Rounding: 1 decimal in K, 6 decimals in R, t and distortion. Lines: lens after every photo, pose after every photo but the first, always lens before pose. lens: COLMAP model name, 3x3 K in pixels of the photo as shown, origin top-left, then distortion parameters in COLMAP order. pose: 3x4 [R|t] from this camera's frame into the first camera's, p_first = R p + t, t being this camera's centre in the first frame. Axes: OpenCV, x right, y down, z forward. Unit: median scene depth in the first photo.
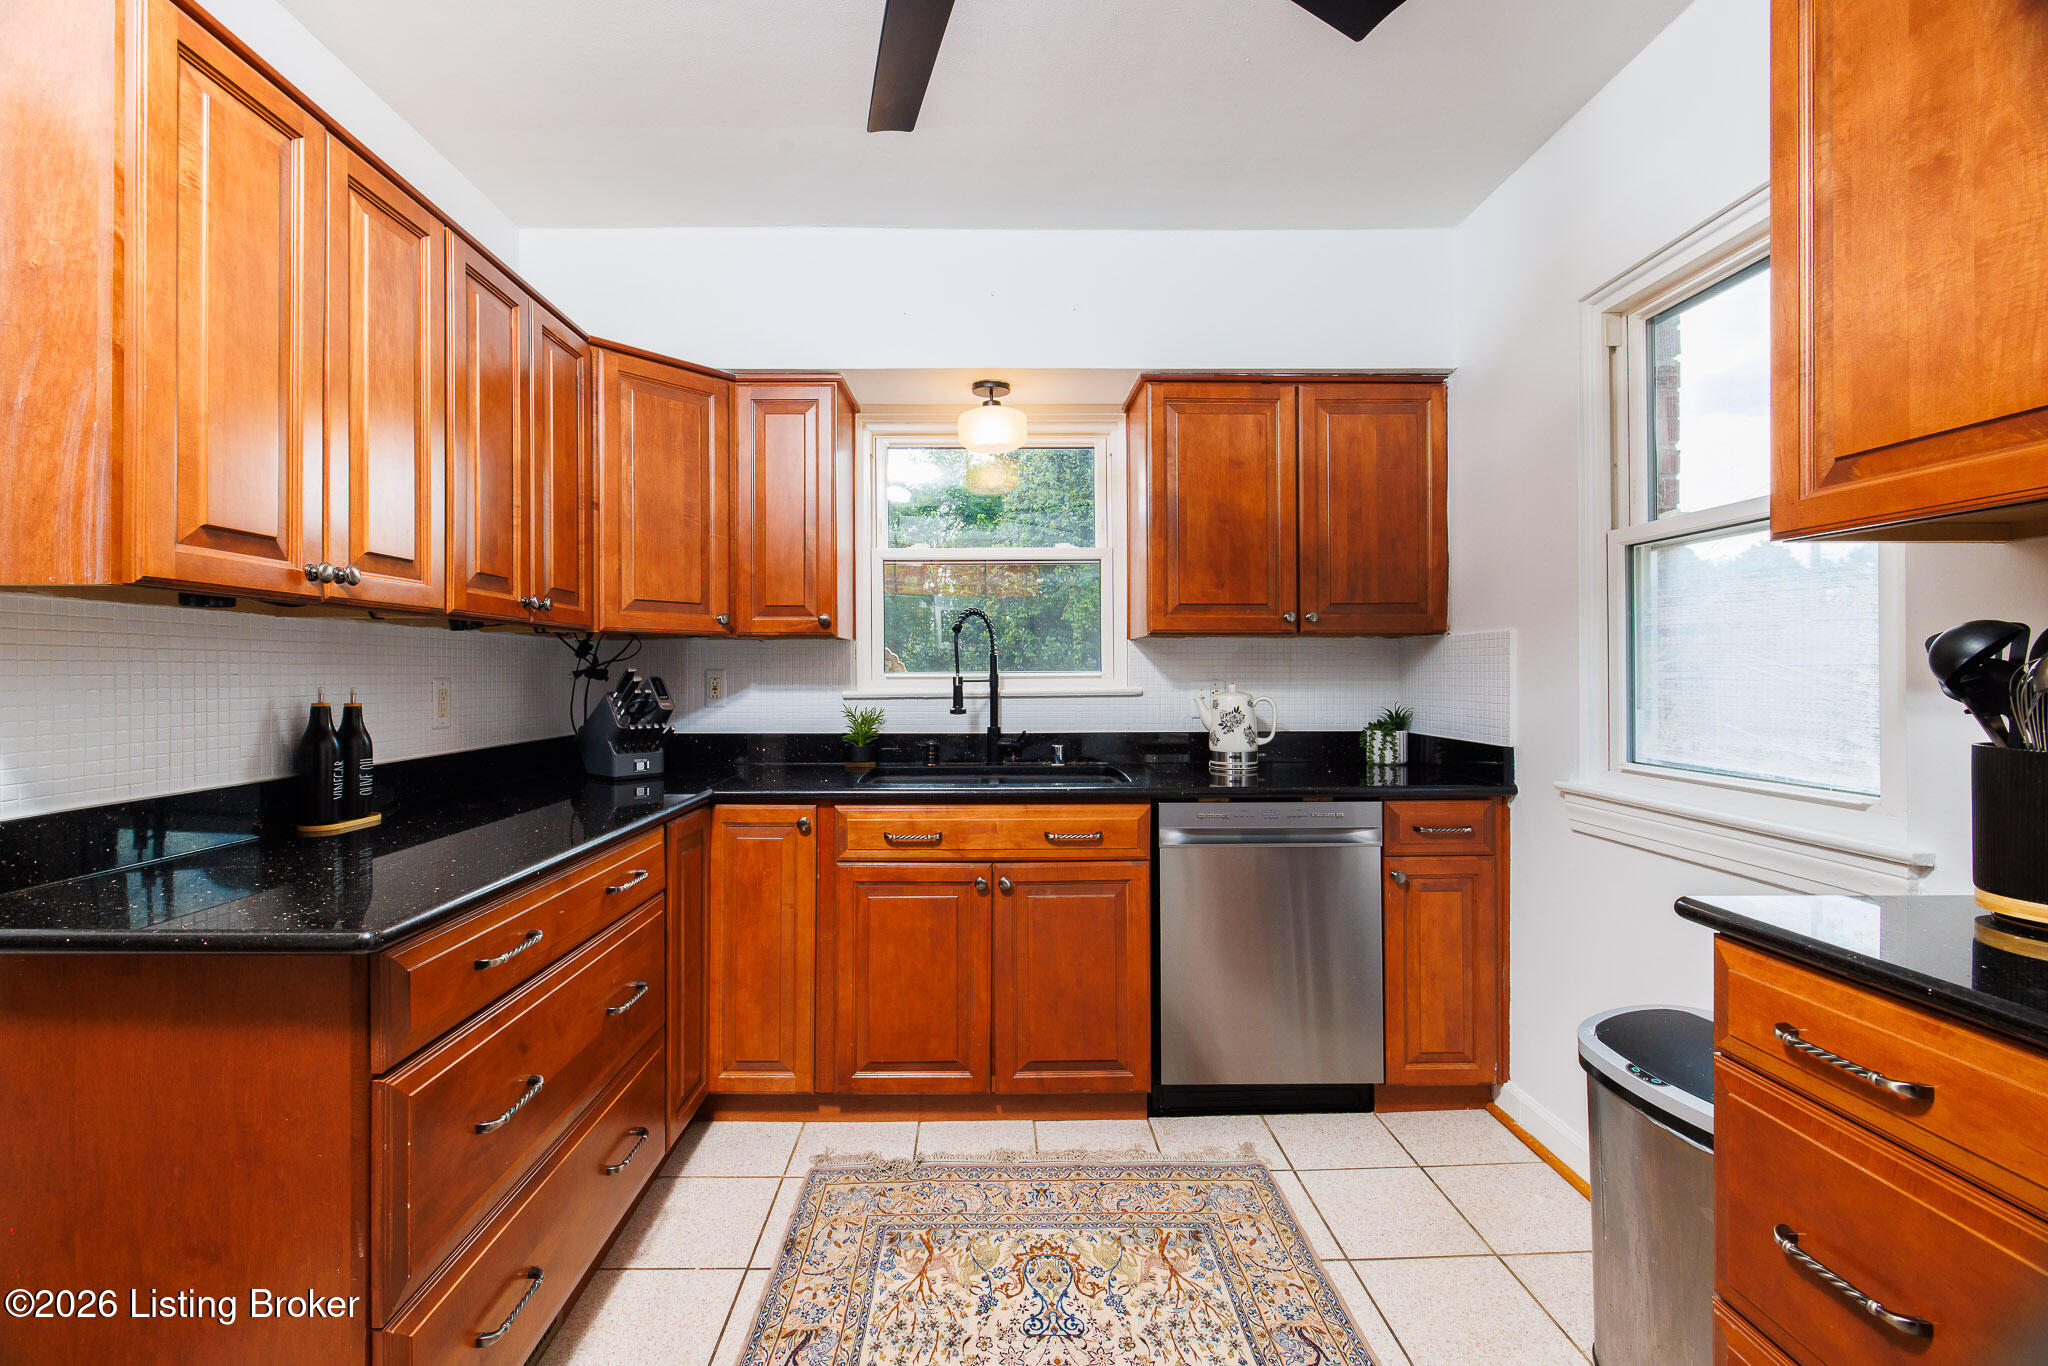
lens RADIAL K [[852.6, 0, 997.3], [0, 852.6, 669.7], [0, 0, 1]] dist [0.001560, 0.000403]
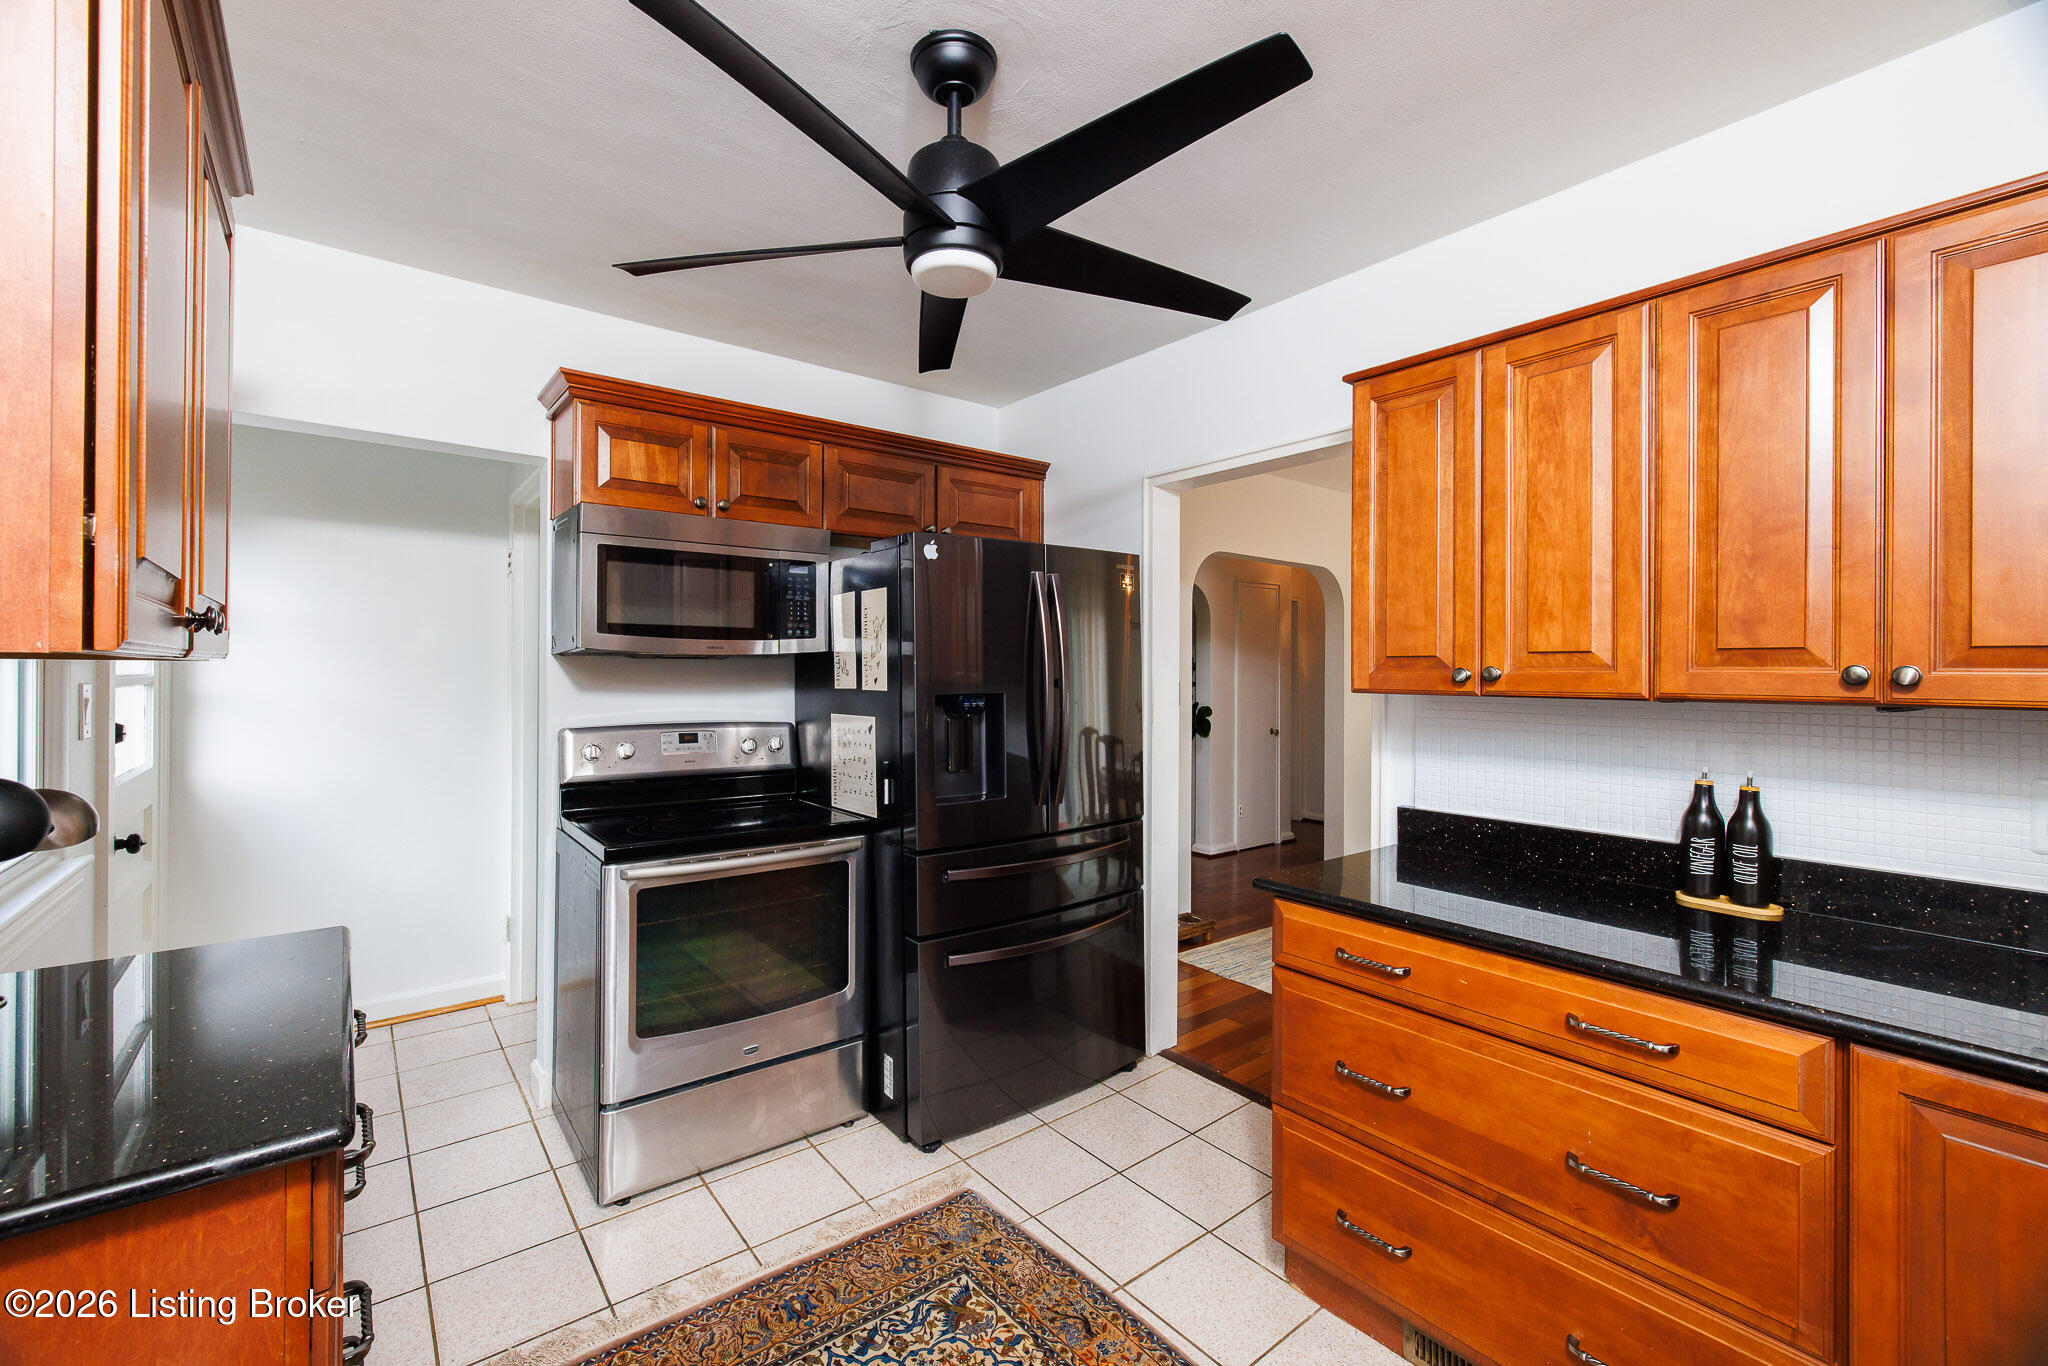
lens RADIAL K [[854.8, 0, 997.5], [0, 854.8, 668.2], [0, 0, 1]] dist [0.000335, 0.000590]
pose [[-0.801234, -0.001243, -0.598350, 0.395275], [0.000745, 0.999995, -0.003075, -0.071548], [0.598351, -0.002910, -0.801229, 0.984516]]
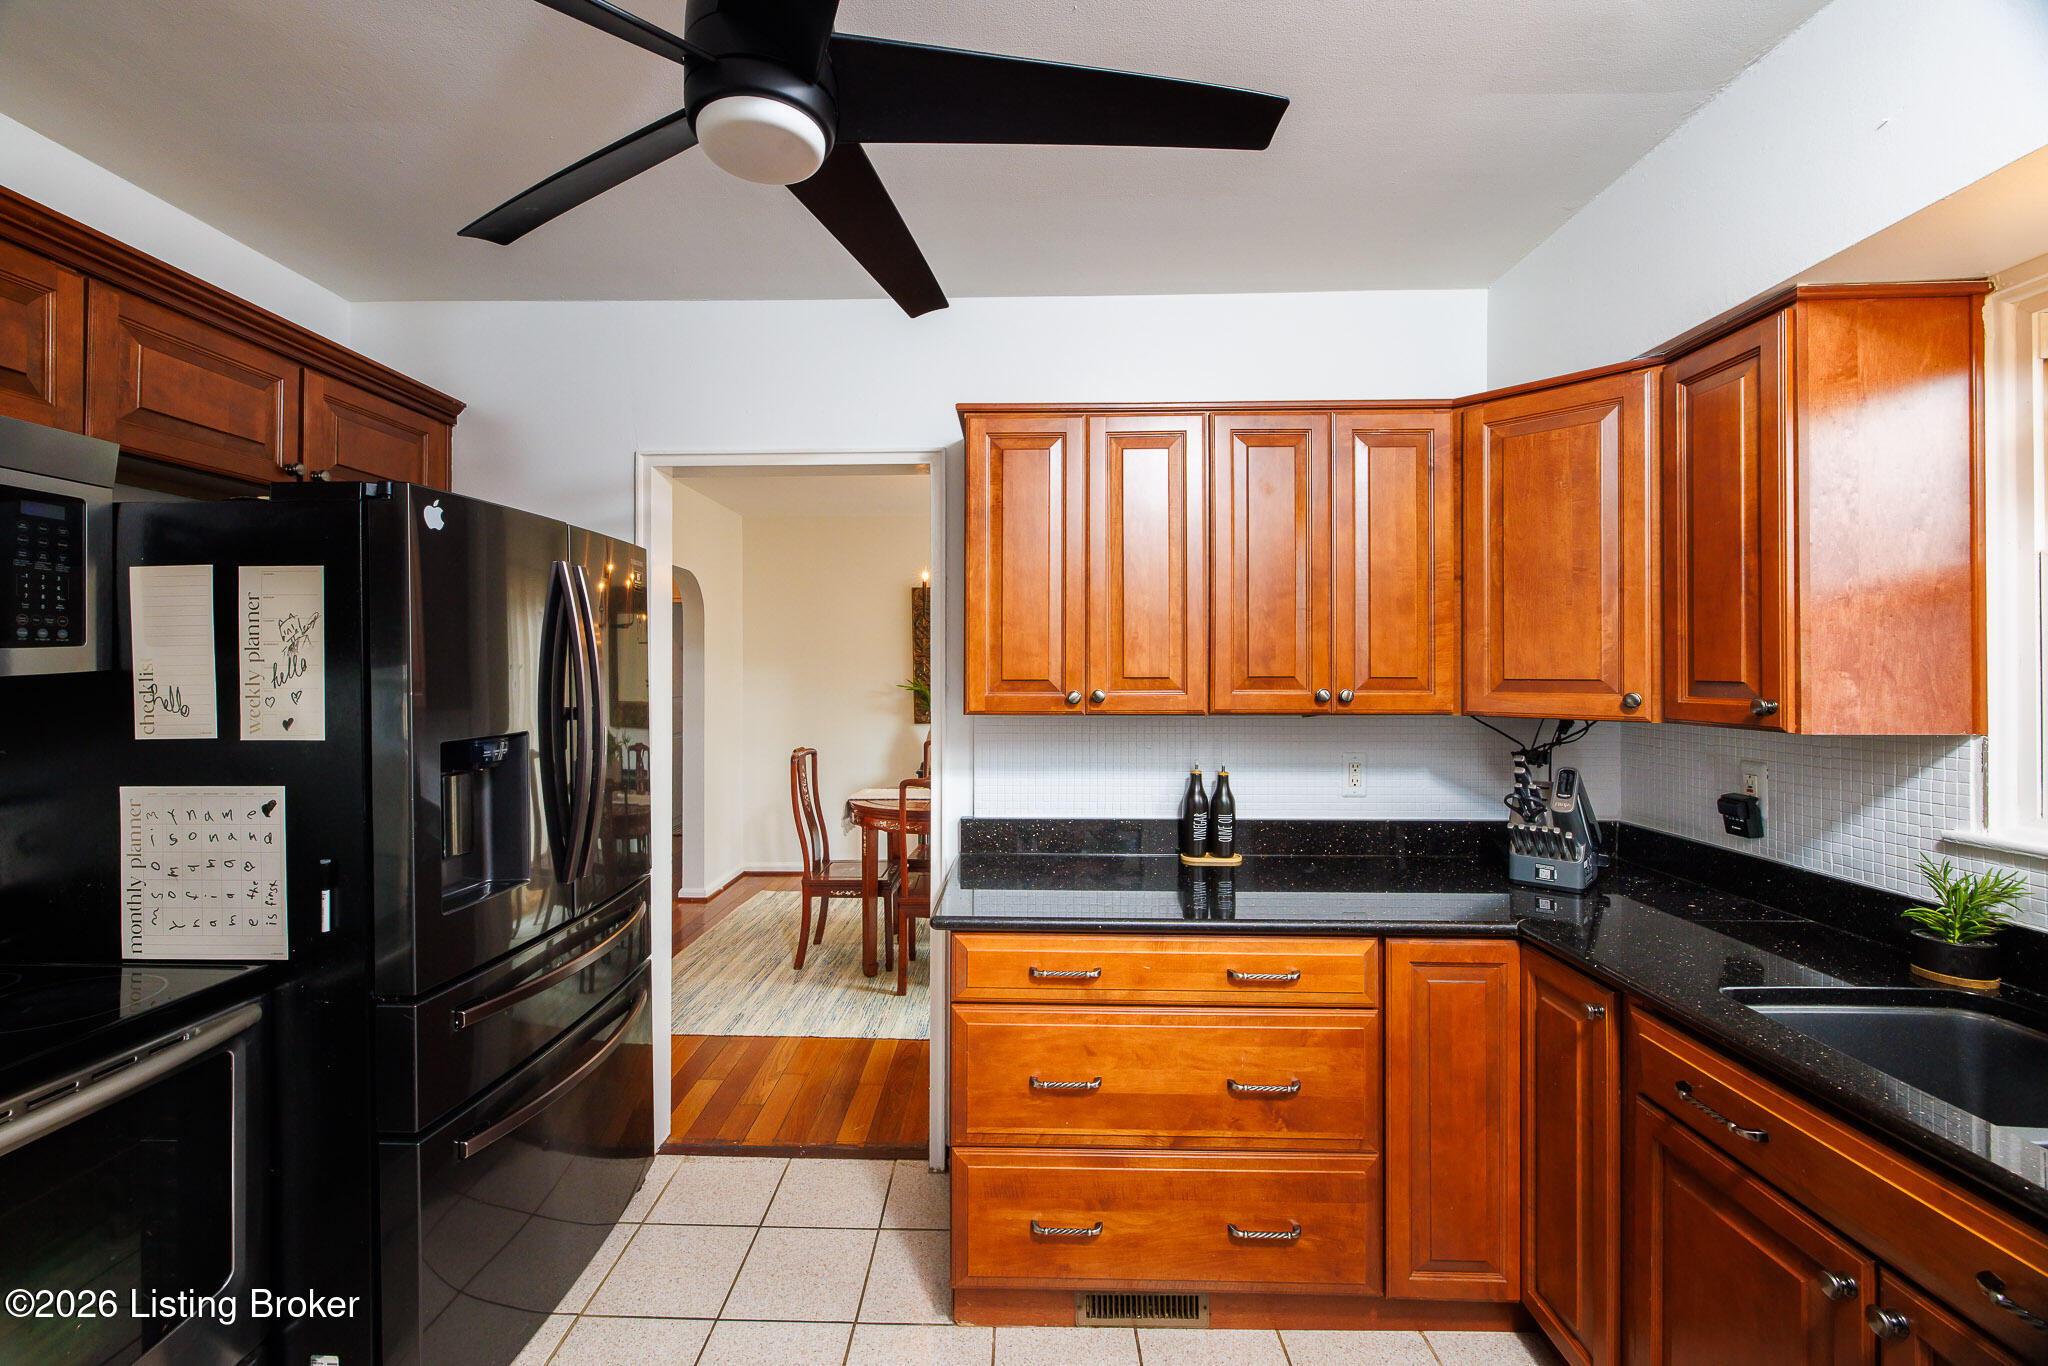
lens RADIAL K [[853.1, 0, 1009.0], [0, 853.1, 664.7], [0, 0, 1]] dist [-0.002439, 0.000410]
pose [[-0.037988, -0.003028, -0.999274, 0.480783], [0.003853, 0.999988, -0.003177, -0.100274], [0.999271, -0.003971, -0.037976, 0.552246]]
